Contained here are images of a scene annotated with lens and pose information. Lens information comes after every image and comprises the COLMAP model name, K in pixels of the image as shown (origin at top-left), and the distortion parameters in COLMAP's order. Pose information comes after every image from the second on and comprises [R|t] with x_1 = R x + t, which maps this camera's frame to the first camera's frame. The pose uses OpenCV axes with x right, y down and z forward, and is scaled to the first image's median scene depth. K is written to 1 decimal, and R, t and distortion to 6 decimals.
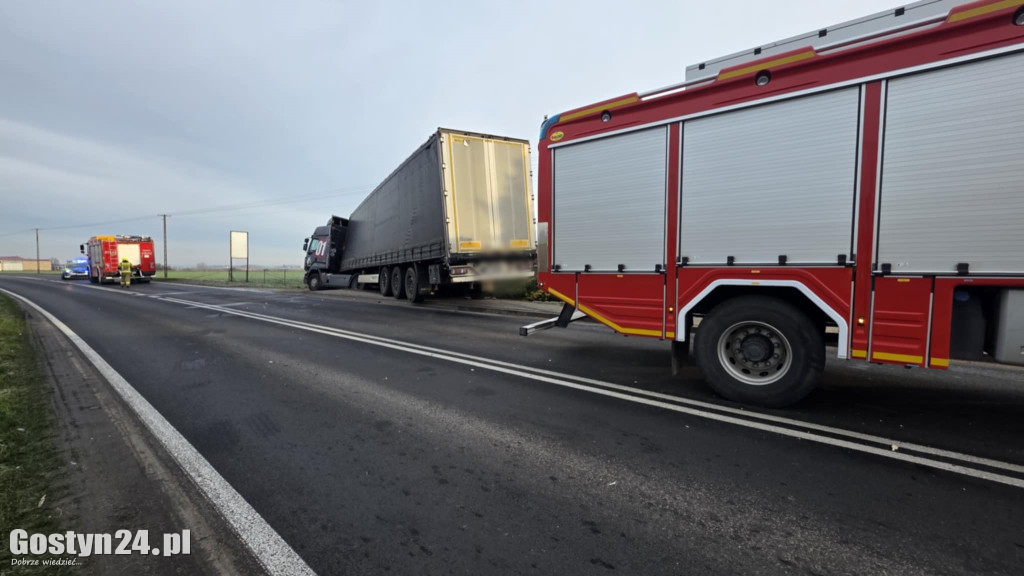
lens RADIAL K [[413.9, 0, 512.0], [0, 413.9, 288.0], [0, 0, 1]] dist [-0.001194, -0.000097]
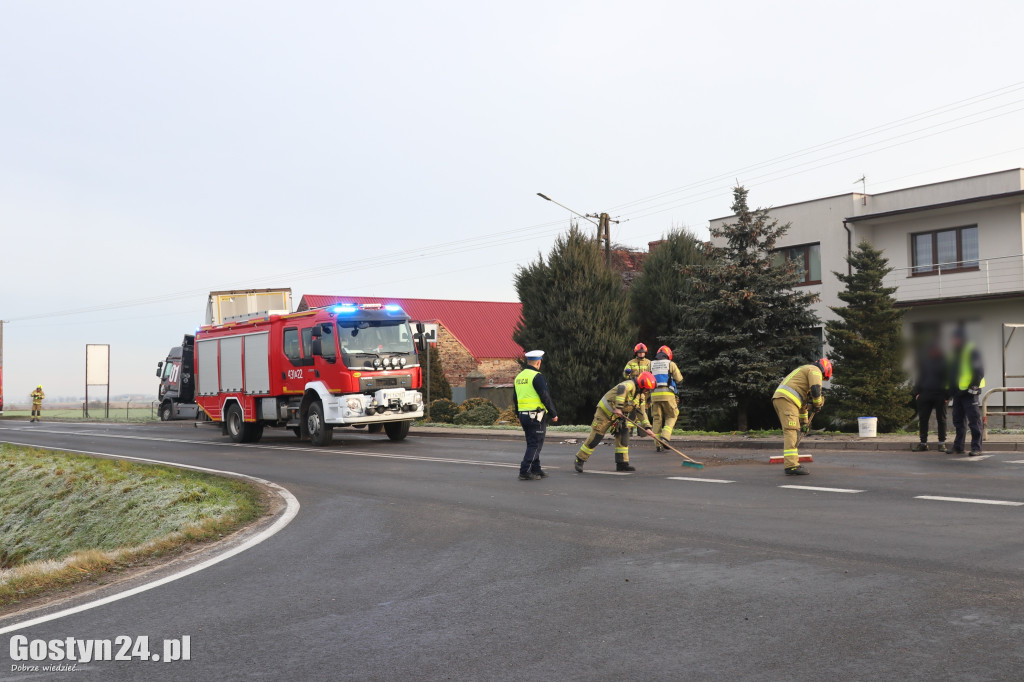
lens RADIAL K [[1155.0, 0, 512.0], [0, 1155.0, 341.0], [0, 0, 1]] dist [-0.091279, 0.026027]
pose [[0.969630, -0.036596, -0.241822, 0.646671], [0.014715, 0.995680, -0.091680, 0.051769], [0.244133, 0.085338, 0.965980, -0.913631]]
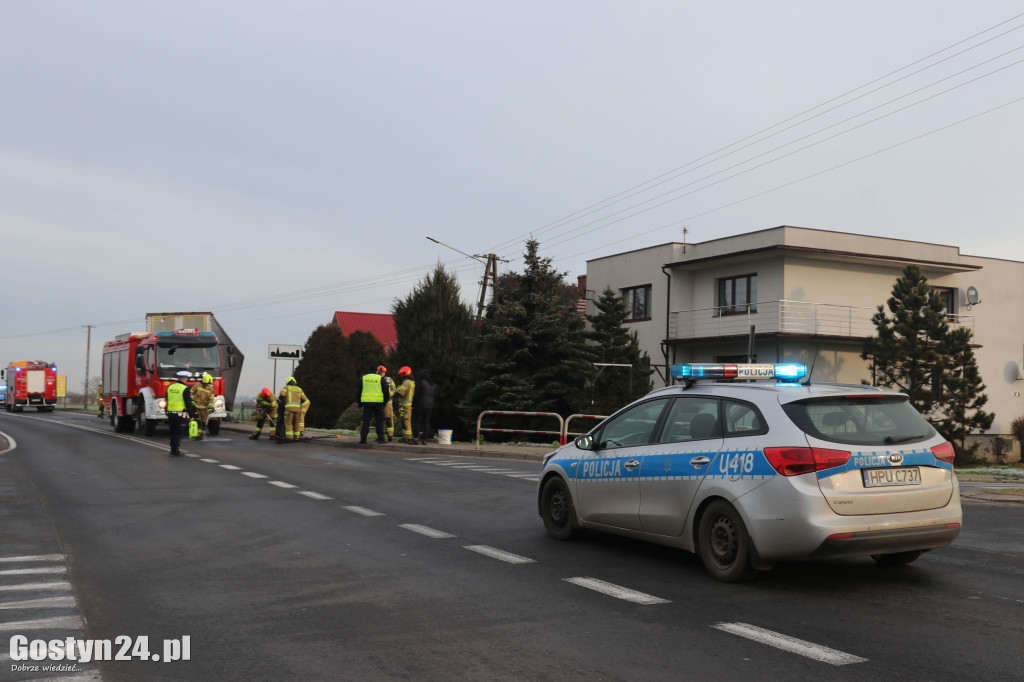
lens RADIAL K [[1155.0, 0, 512.0], [0, 1155.0, 341.0], [0, 0, 1]] dist [-0.091279, 0.026027]
pose [[0.921888, -0.009788, -0.387333, 1.164334], [-0.031863, 0.994380, -0.100964, 0.059579], [0.386145, 0.105419, 0.916395, -1.046407]]
